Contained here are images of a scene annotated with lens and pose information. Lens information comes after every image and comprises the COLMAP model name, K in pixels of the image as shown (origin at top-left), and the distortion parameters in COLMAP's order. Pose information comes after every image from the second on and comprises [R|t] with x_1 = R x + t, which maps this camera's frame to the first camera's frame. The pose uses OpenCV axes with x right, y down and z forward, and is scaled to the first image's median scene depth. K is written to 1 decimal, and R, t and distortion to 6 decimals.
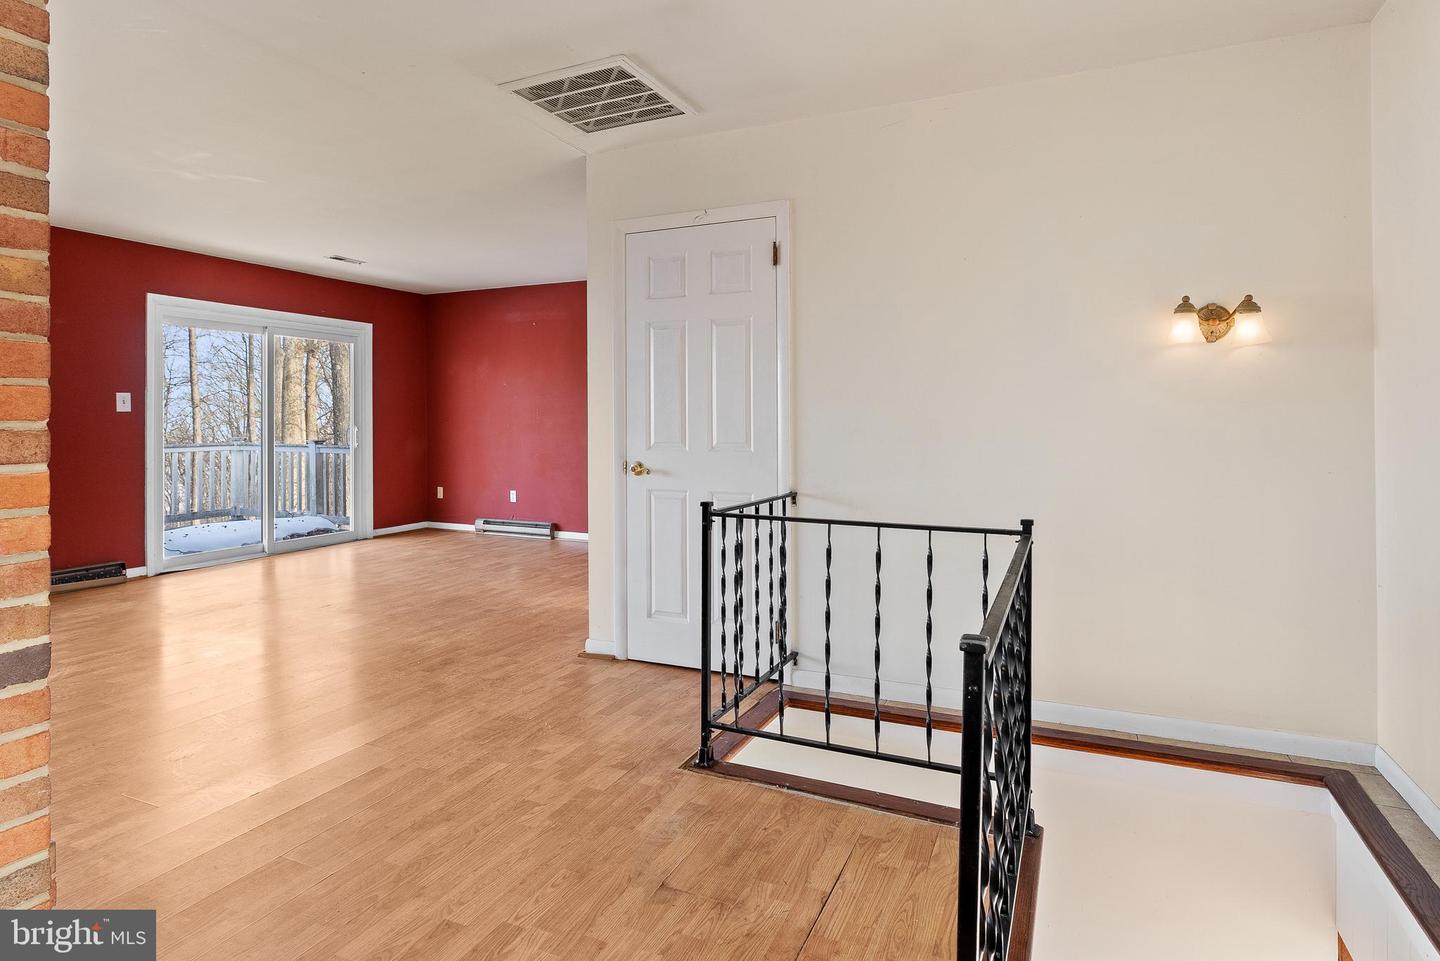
lens RADIAL K [[754.6, 0, 725.2], [0, 754.6, 417.8], [0, 0, 1]] dist [-0.001170, 0.000994]
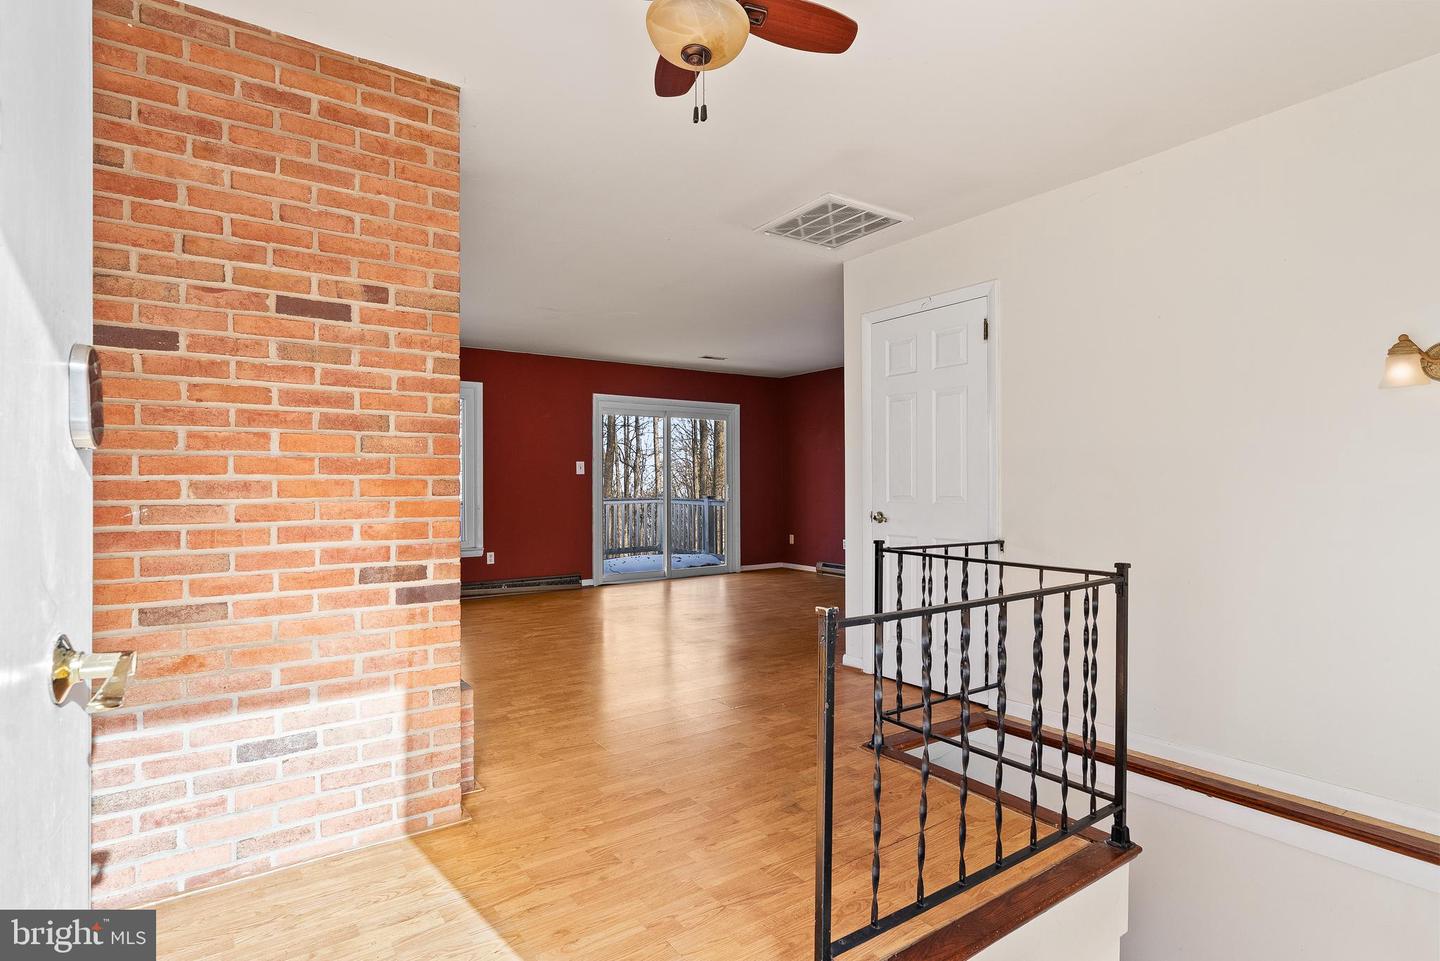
lens RADIAL K [[709.2, 0, 720.0], [0, 709.2, 480.5], [0, 0, 1]] dist [0.001296, 0.000644]
pose [[0.861363, -0.003194, -0.507981, 0.153430], [0.004009, 0.999992, 0.000511, 0.004420], [0.507975, -0.002477, 0.861368, -0.068319]]
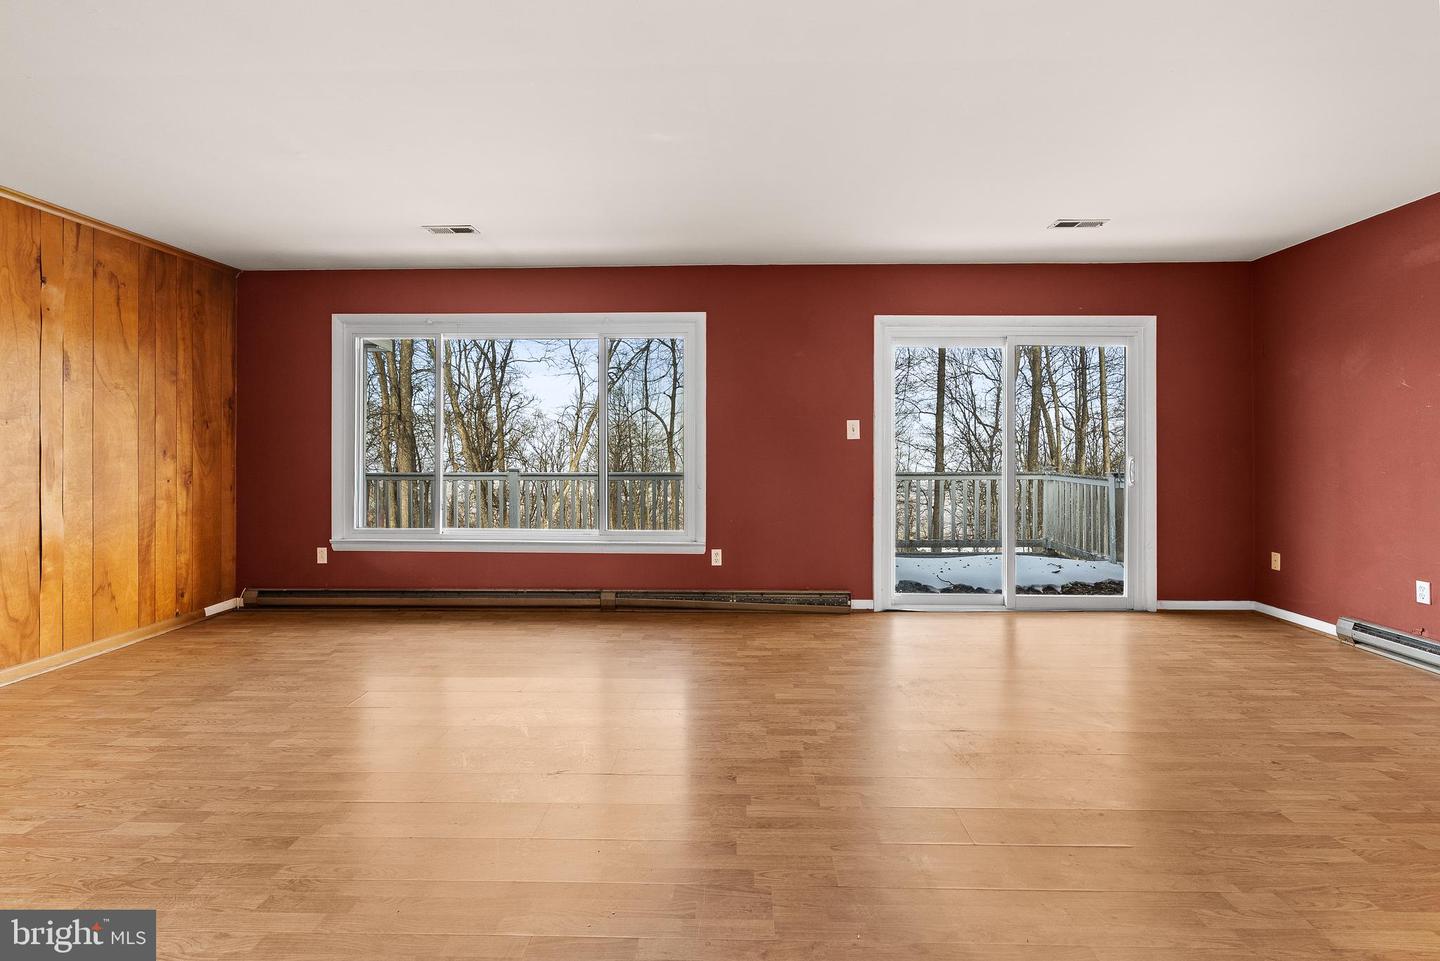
lens RADIAL K [[667.9, 0, 725.3], [0, 667.9, 447.7], [0, 0, 1]] dist [0.000793, 0.000713]
pose [[0.405014, -0.000002, -0.914310, -0.067255], [0.001074, 0.999999, 0.000474, 0.002059], [0.914310, -0.001174, 0.405014, 0.493747]]
